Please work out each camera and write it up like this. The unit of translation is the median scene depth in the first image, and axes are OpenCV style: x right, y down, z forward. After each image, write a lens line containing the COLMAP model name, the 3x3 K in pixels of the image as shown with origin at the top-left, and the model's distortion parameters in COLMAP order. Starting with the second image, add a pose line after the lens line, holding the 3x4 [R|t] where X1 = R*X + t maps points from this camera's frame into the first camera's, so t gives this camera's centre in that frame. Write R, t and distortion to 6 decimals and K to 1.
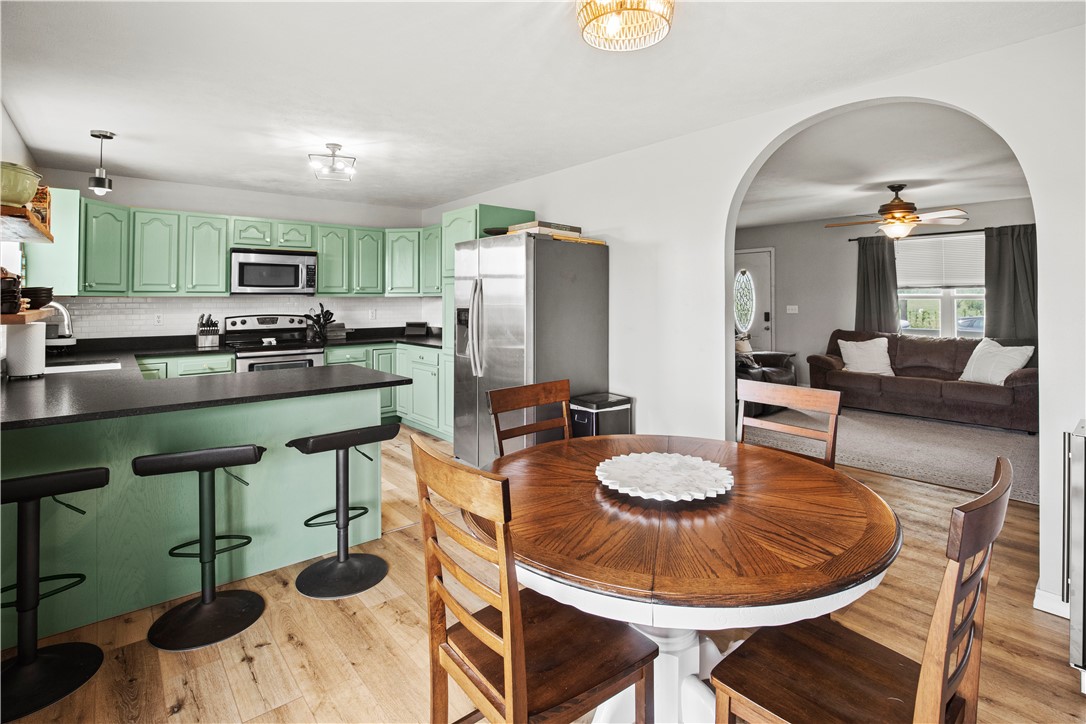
lens RADIAL K [[519.8, 0, 539.2], [0, 519.8, 282.8], [0, 0, 1]] dist [-0.027672, 0.002967]
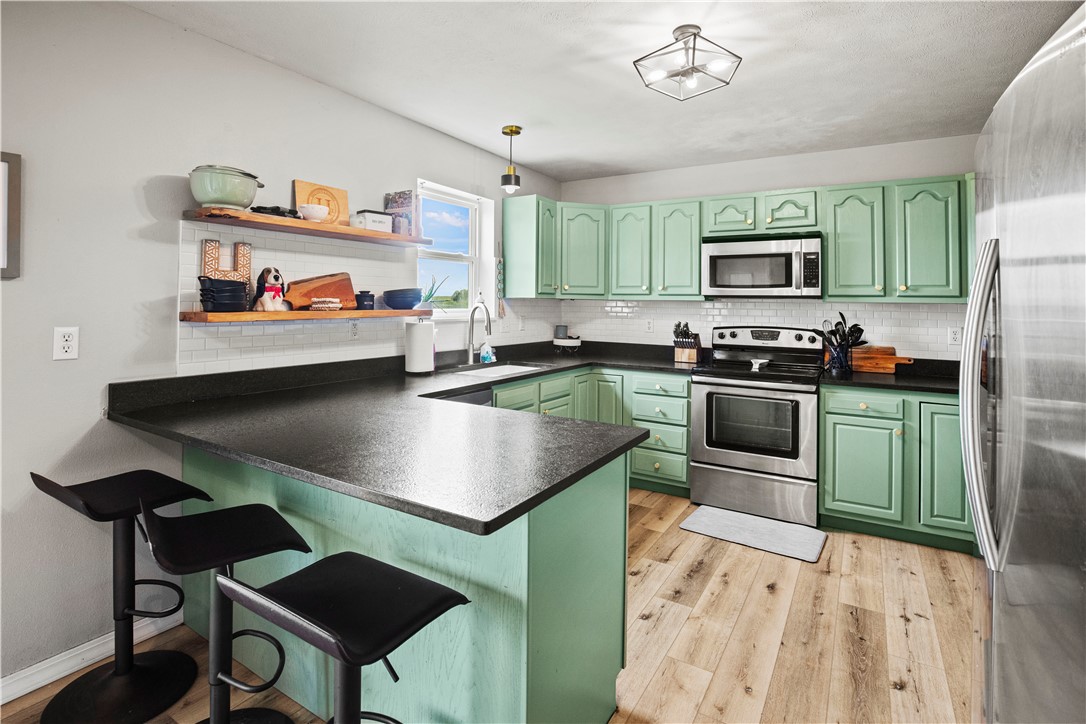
lens RADIAL K [[519.8, 0, 546.1], [0, 519.8, 286.6], [0, 0, 1]] dist [-0.027672, 0.002967]
pose [[0.325803, -0.019782, -0.945231, 0.059731], [0.013196, 0.999779, -0.016376, 0.015259], [0.945346, -0.007138, 0.325992, 0.517137]]
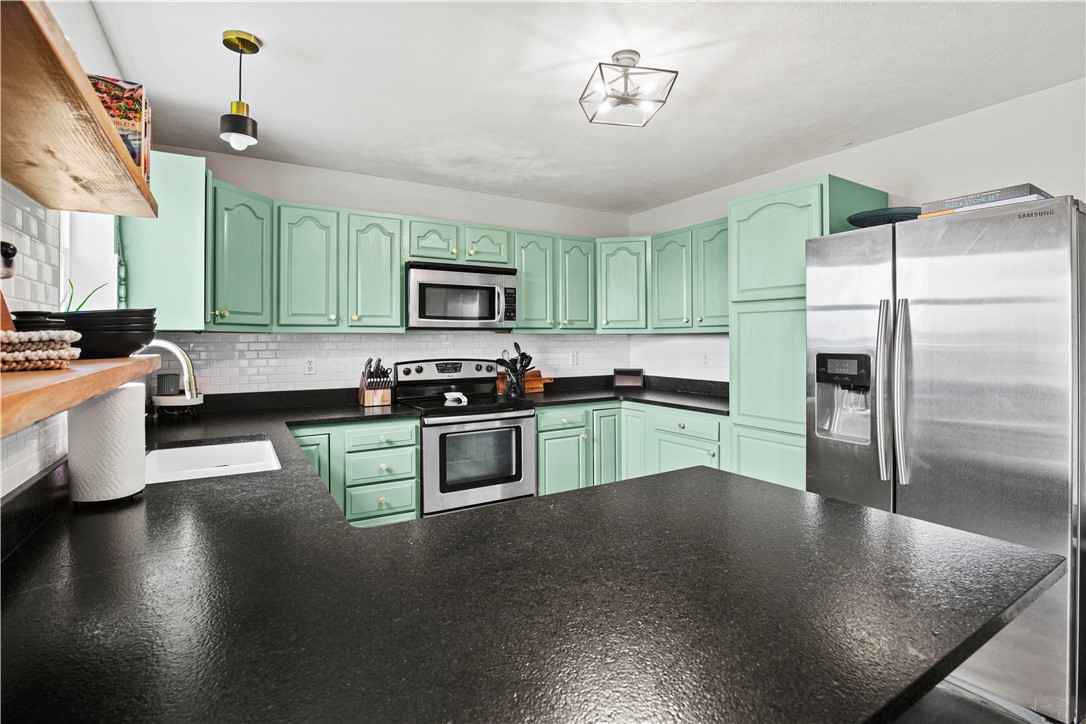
lens RADIAL K [[519.8, 0, 548.9], [0, 519.8, 331.4], [0, 0, 1]] dist [-0.027672, 0.002967]
pose [[0.989538, 0.000299, -0.144273, -0.311049], [0.002308, 0.999837, 0.017903, 0.012640], [0.144255, -0.018048, 0.989376, 0.342428]]
